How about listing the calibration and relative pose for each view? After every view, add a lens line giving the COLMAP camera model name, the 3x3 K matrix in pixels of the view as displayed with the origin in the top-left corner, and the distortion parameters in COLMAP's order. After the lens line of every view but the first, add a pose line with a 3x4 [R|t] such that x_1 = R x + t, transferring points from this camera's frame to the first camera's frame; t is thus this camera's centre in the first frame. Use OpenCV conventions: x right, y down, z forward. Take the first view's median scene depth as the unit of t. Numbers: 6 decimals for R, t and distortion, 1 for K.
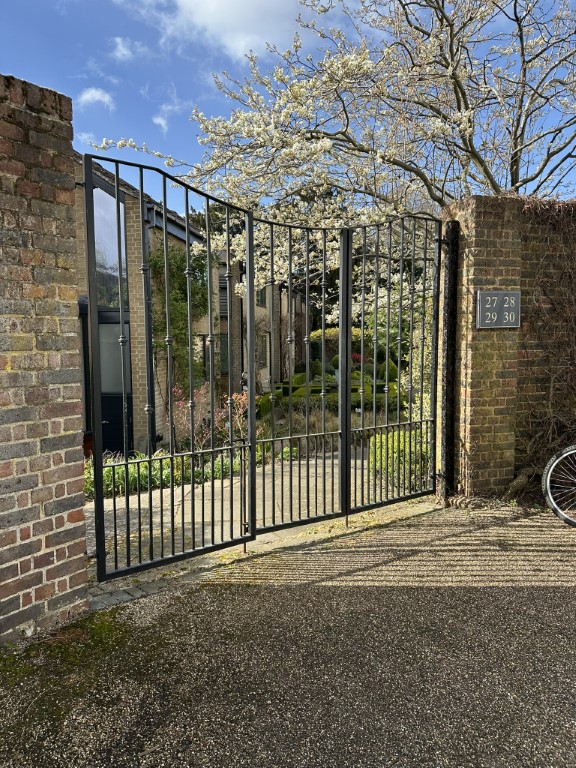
lens RADIAL K [[538.3, 0, 289.6], [0, 538.3, 386.0], [0, 0, 1]] dist [-0.003129, 0.006627]
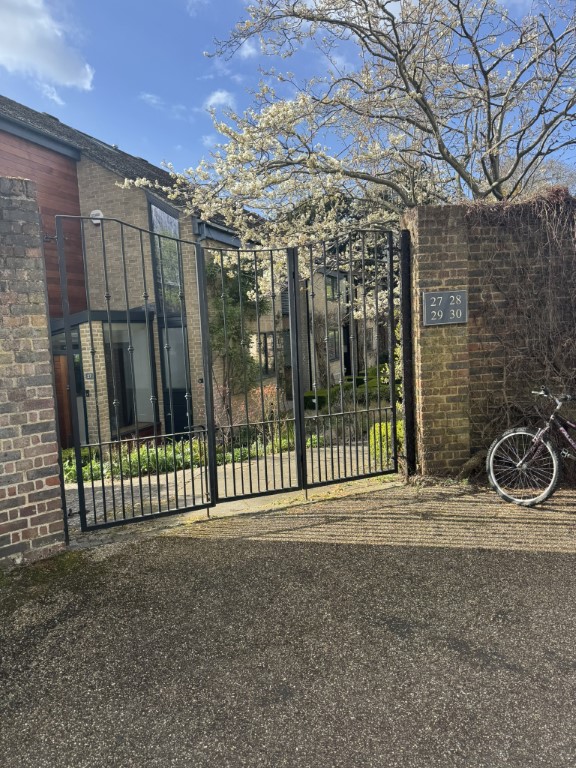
lens RADIAL K [[532.1, 0, 293.4], [0, 532.1, 384.5], [0, 0, 1]] dist [0.022886, -0.025256]
pose [[0.983842, -0.024112, -0.177407, 0.314454], [0.026309, 0.999603, 0.010038, -0.002786], [0.177095, -0.014543, 0.984086, -0.163409]]
